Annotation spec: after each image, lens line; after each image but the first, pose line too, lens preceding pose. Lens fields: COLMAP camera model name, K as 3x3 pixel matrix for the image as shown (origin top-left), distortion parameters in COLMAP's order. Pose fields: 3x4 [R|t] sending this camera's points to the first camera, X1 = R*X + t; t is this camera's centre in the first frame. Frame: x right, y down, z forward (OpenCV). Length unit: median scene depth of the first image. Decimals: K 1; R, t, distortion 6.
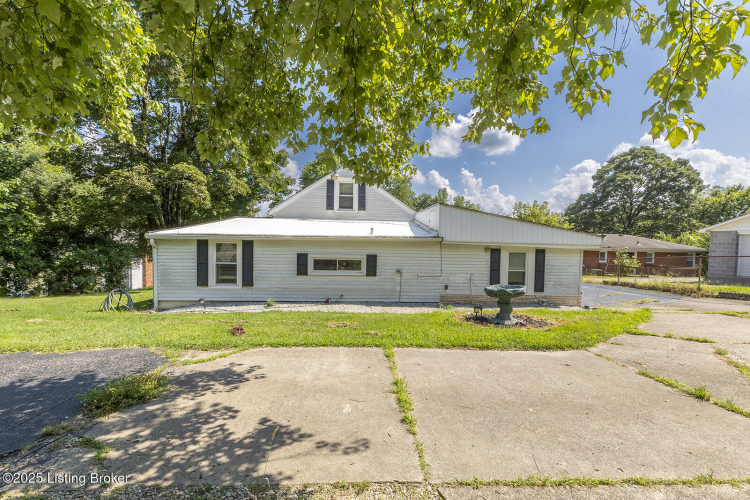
lens RADIAL K [[329.7, 0, 370.3], [0, 329.7, 260.3], [0, 0, 1]] dist [0.000096, 0.000063]
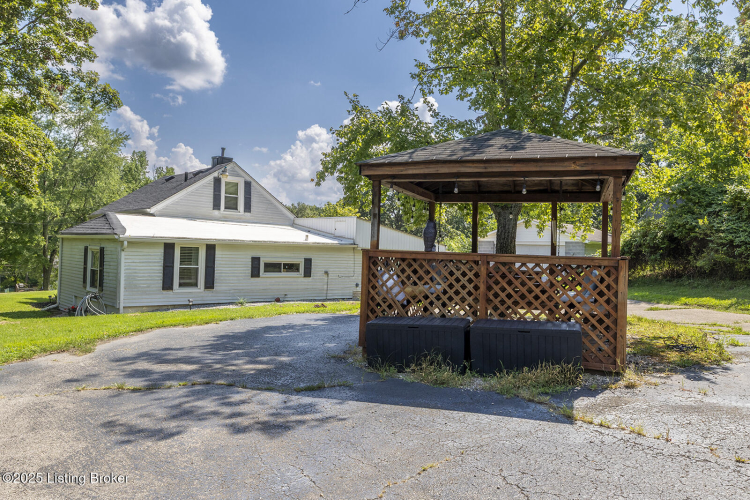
lens RADIAL K [[567.2, 0, 375.0], [0, 567.2, 250.0], [0, 0, 1]] dist [0.011393, 0.001766]
pose [[0.772544, 0.011749, 0.634852, -1.070144], [0.012187, 0.999370, -0.033326, 0.022348], [-0.634844, 0.033483, 0.771914, -0.676593]]
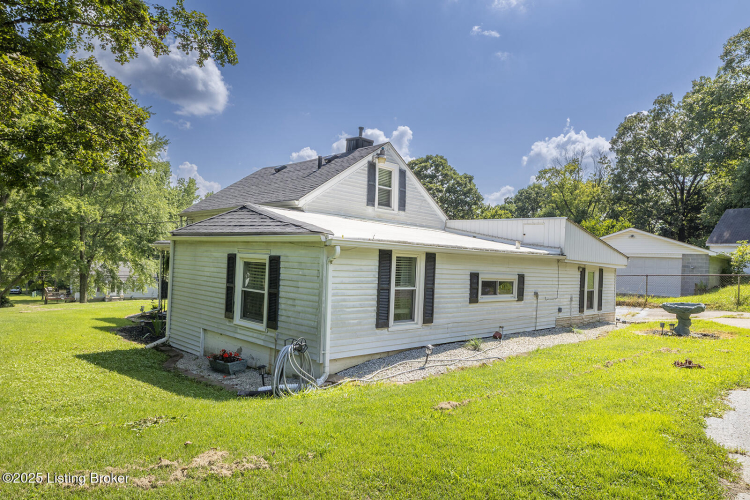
lens RADIAL K [[490.4, 0, 373.7], [0, 490.4, 260.9], [0, 0, 1]] dist [0.002297, 0.001252]
pose [[0.745642, 0.016919, 0.666132, -1.075396], [0.001634, 0.999628, -0.027219, -0.017477], [-0.666344, 0.021384, 0.745337, 0.337455]]
